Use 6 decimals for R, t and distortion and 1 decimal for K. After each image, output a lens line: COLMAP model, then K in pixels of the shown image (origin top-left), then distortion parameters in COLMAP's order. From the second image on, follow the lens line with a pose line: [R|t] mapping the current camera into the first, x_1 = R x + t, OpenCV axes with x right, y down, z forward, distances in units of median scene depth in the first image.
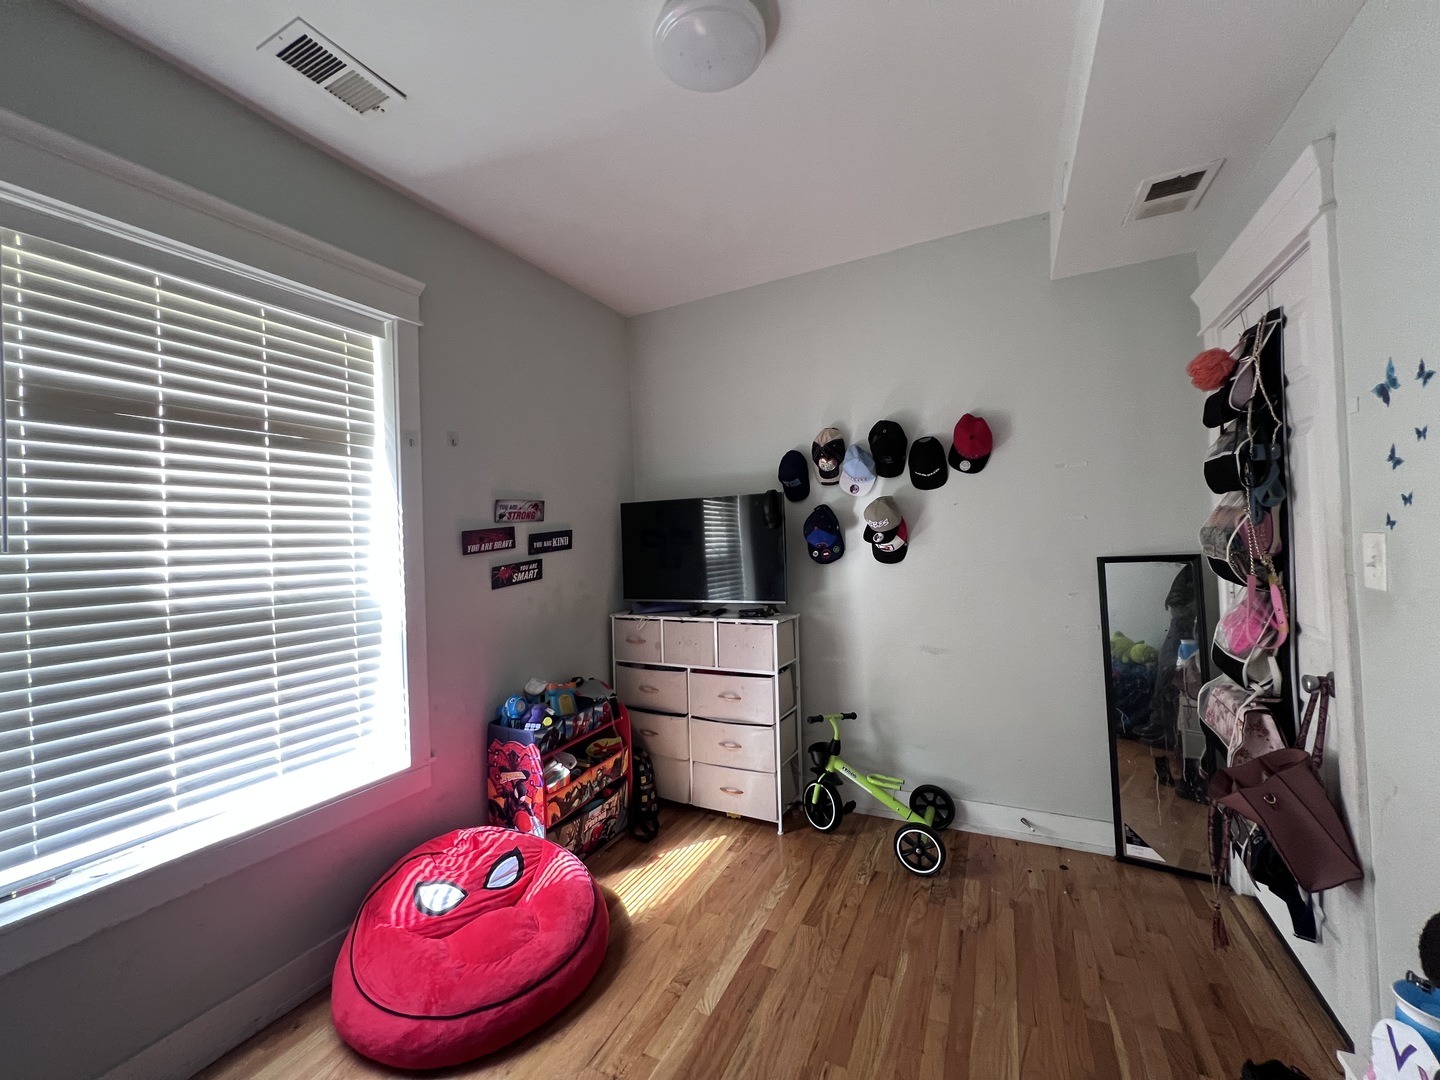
lens RADIAL K [[580.2, 0, 720.0], [0, 580.2, 540.0], [0, 0, 1]] dist [-0.000686, -0.000007]
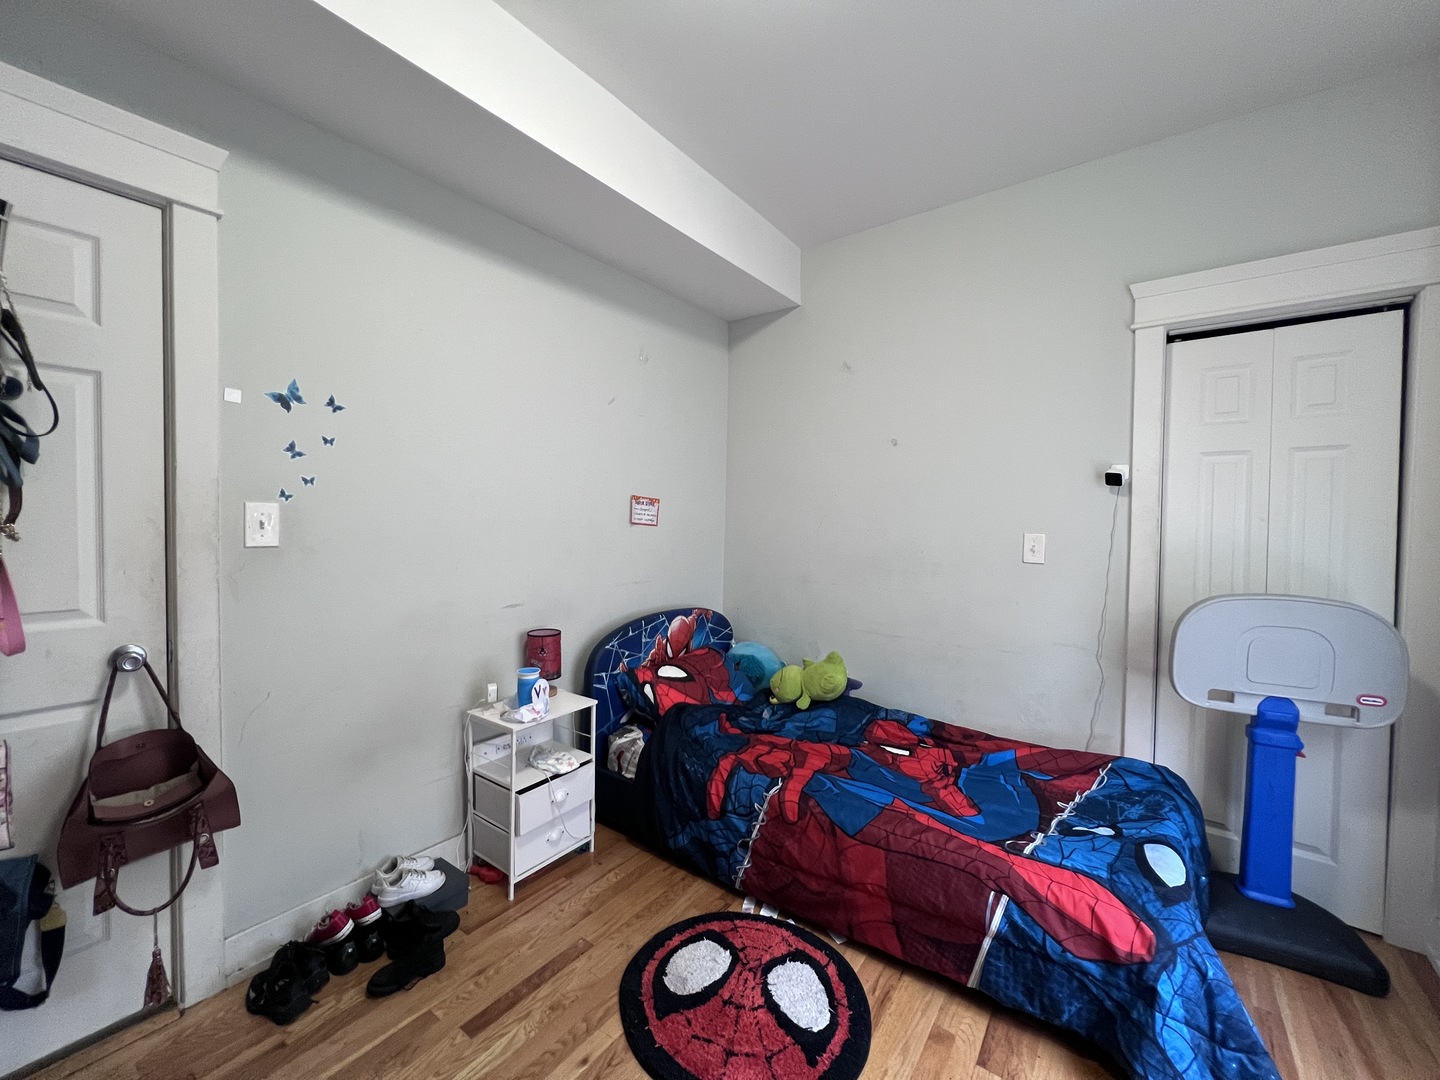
lens RADIAL K [[578.7, 0, 716.9], [0, 578.7, 540.1], [0, 0, 1]] dist [0.001439, -0.000164]
pose [[-0.983969, 0.017469, 0.177485, -0.053339], [0.024270, 0.999049, 0.036219, 0.025993], [-0.176683, 0.039946, -0.983457, 1.121741]]
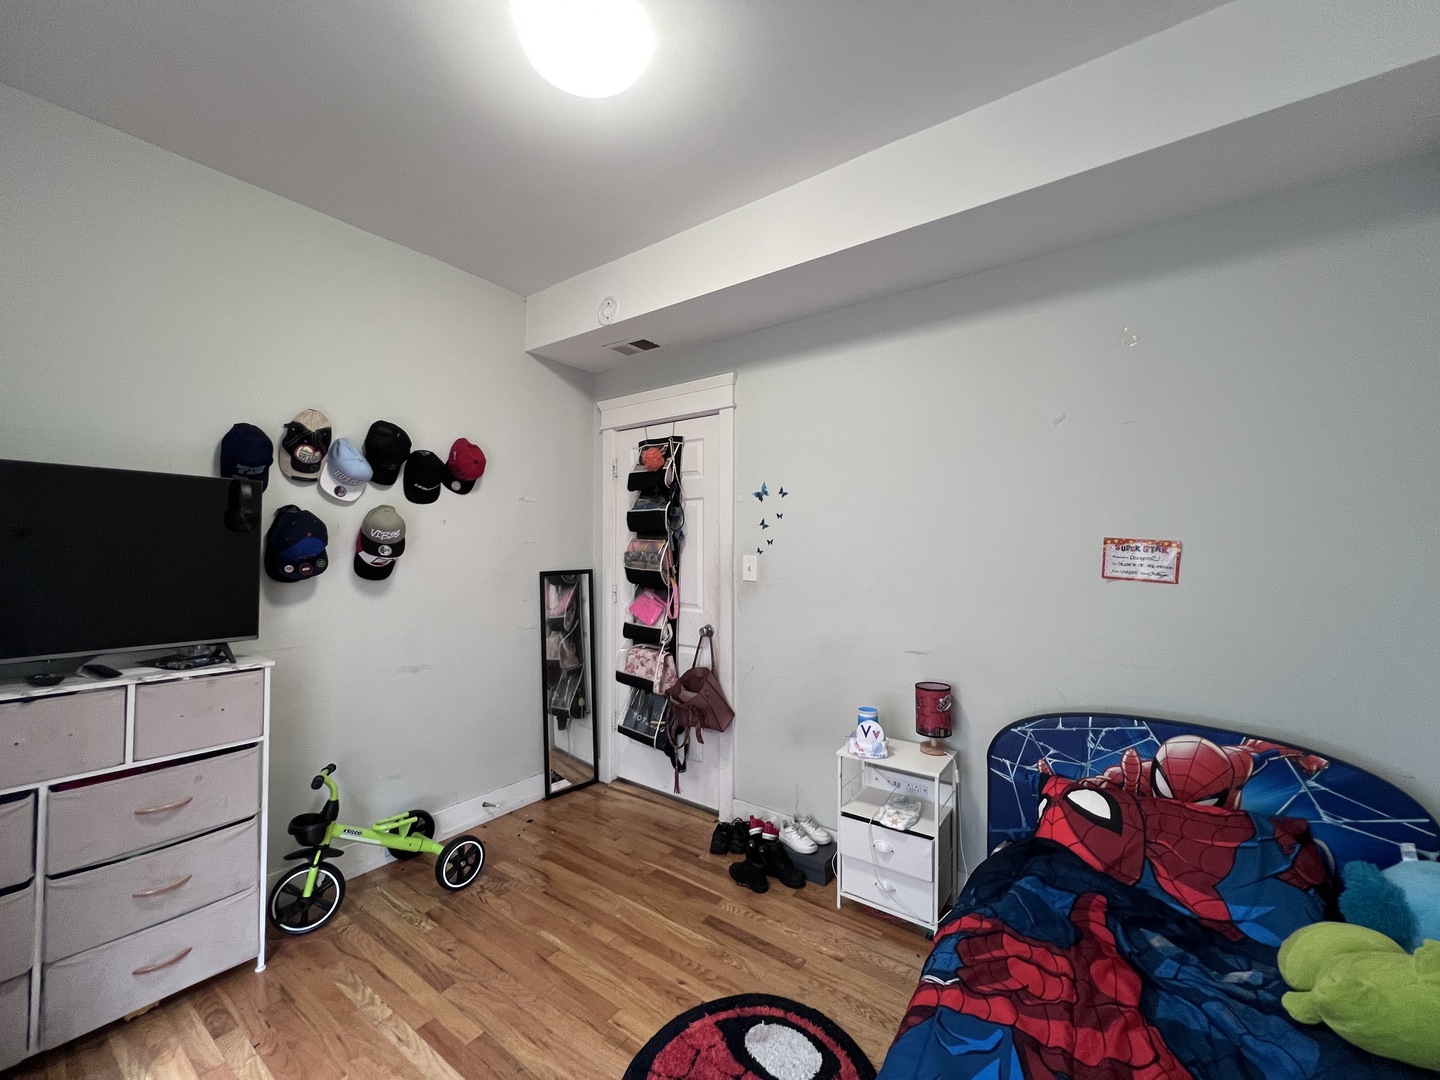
lens RADIAL K [[578.7, 0, 716.9], [0, 578.7, 540.1], [0, 0, 1]] dist [0.001439, -0.000164]
pose [[0.171082, 0.056108, 0.983658, -0.600395], [-0.009744, 0.998425, -0.055256, 0.027732], [-0.985209, -0.000132, 0.171359, 0.395722]]
